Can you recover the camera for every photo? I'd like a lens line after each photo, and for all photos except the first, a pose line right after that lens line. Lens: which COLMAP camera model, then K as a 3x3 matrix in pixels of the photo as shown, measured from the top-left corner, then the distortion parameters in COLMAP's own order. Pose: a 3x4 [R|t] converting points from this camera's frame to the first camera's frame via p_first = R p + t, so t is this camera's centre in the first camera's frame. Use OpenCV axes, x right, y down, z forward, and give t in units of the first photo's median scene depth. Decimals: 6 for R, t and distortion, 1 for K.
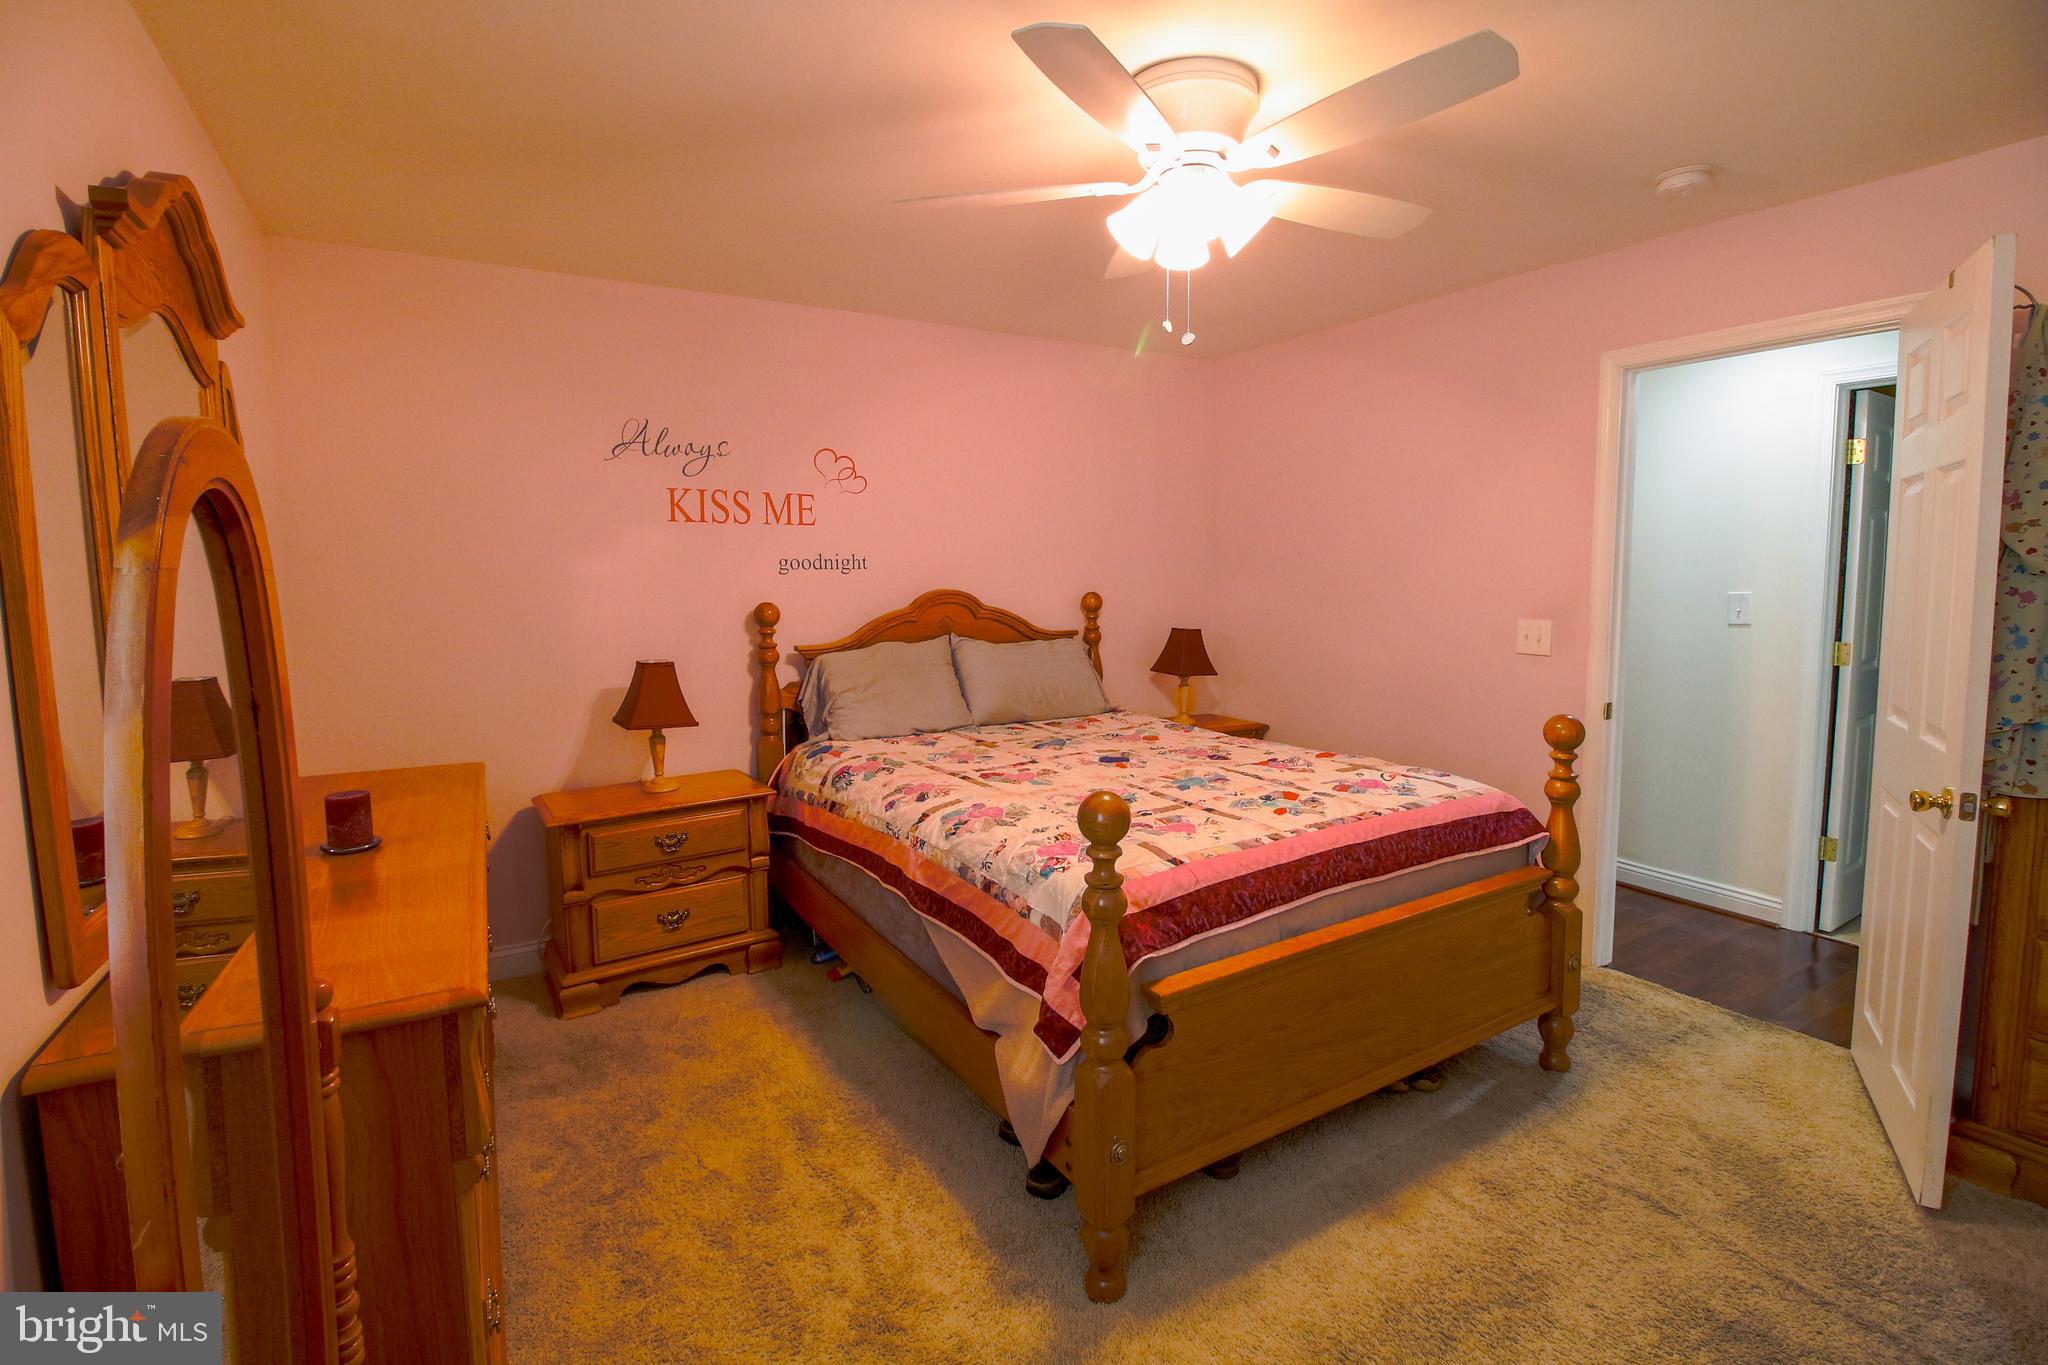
lens RADIAL K [[960.0, 0, 1030.3], [0, 960.0, 680.0], [0, 0, 1]] dist [-0.001707, -0.018583]
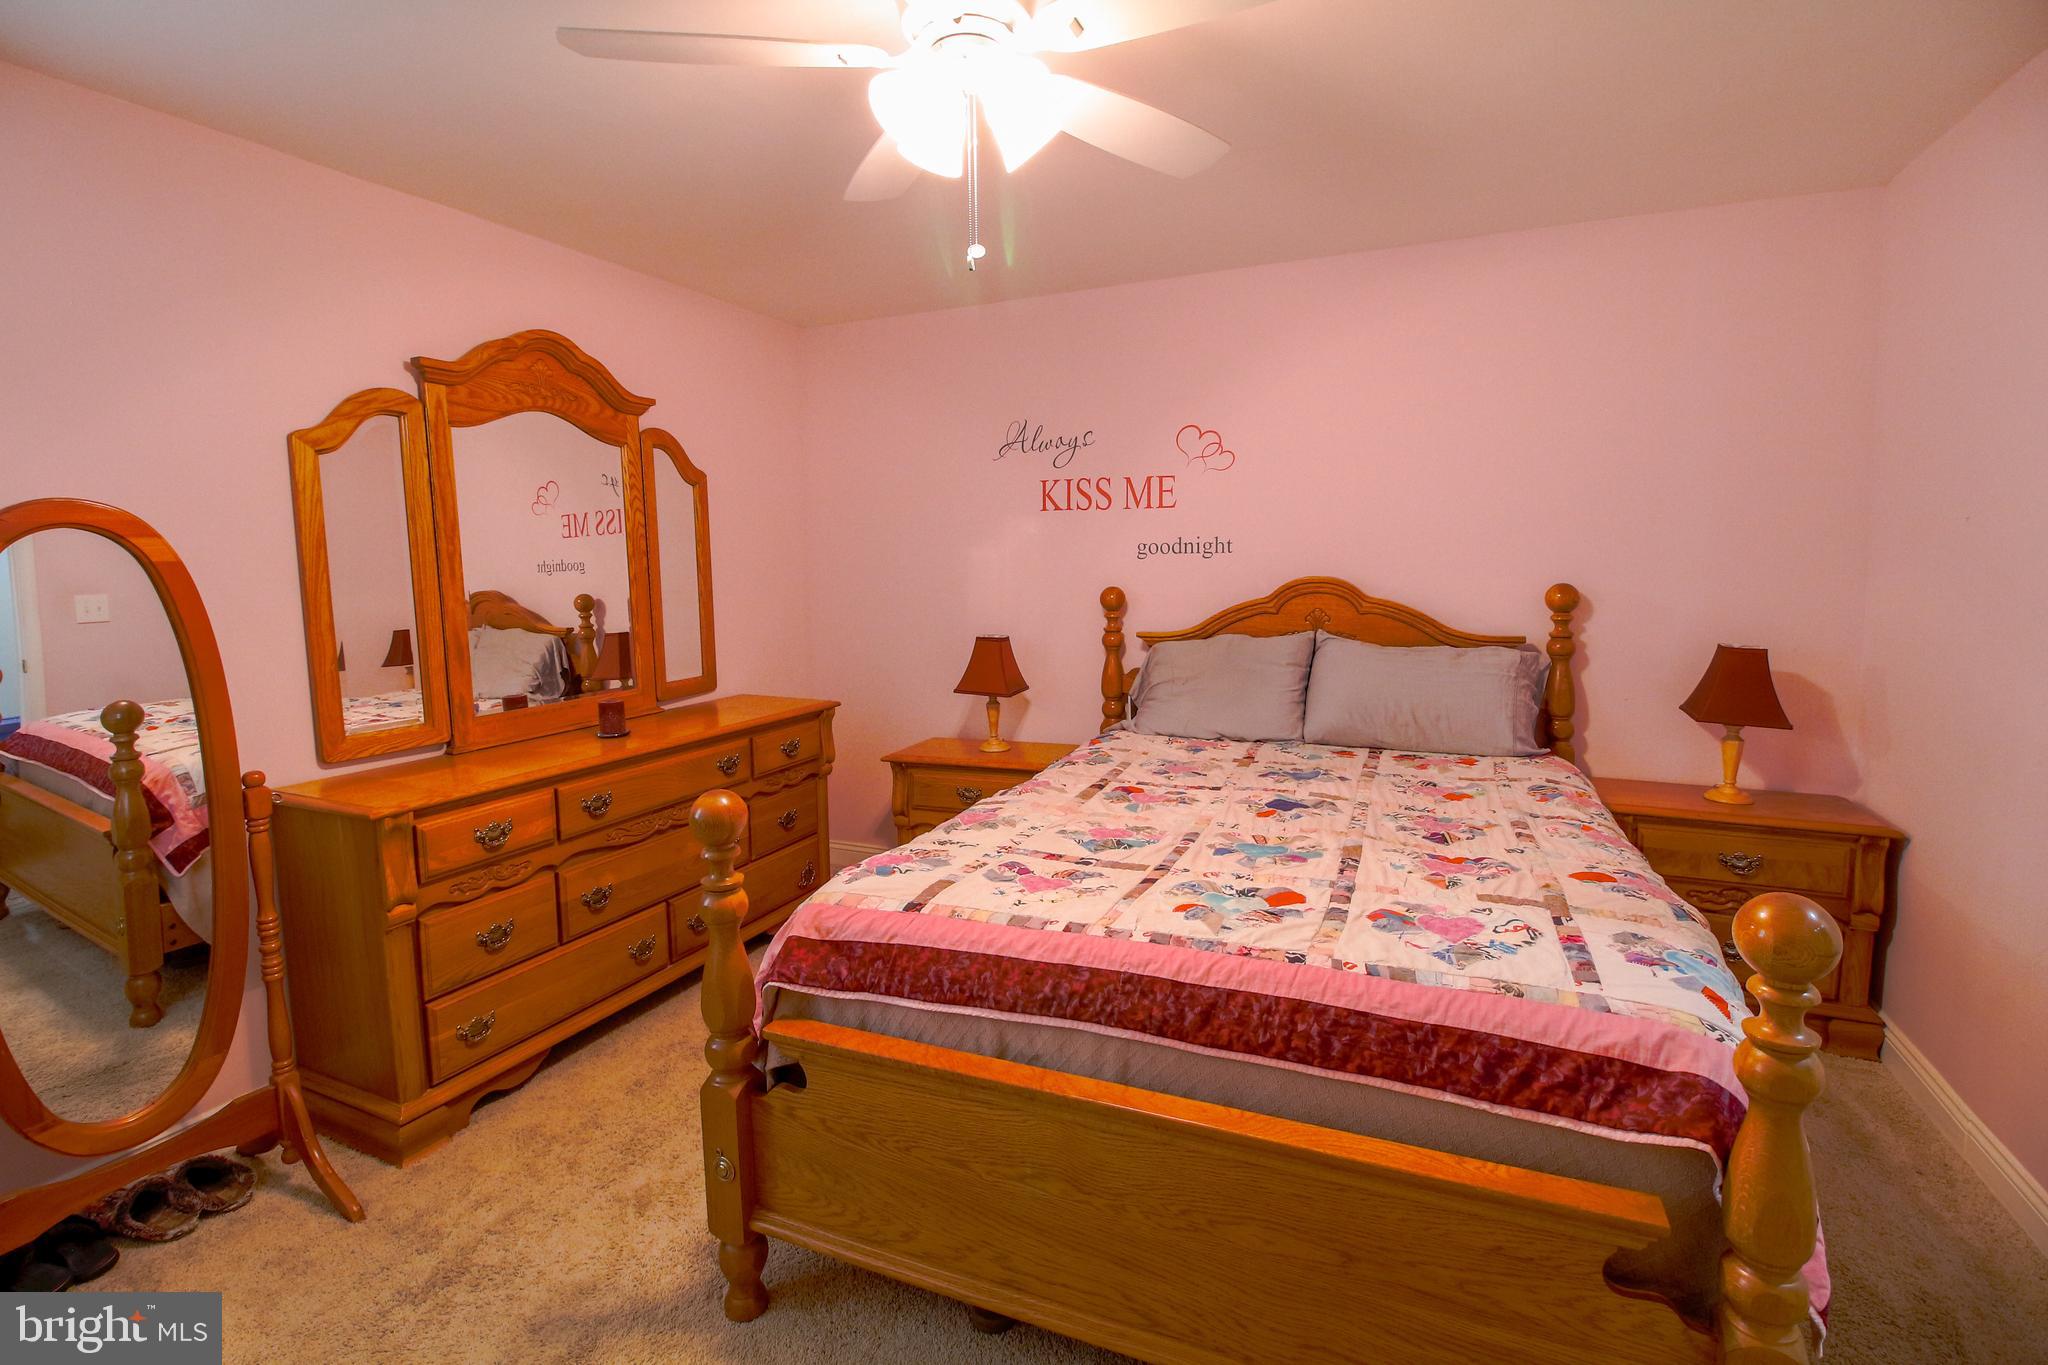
lens RADIAL K [[960.0, 0, 1030.3], [0, 960.0, 680.0], [0, 0, 1]] dist [-0.001707, -0.018583]
pose [[0.561922, 0.102176, -0.820855, 0.515776], [-0.087848, 0.994101, 0.063604, -0.040065], [0.822512, 0.036370, 0.567584, 0.358571]]
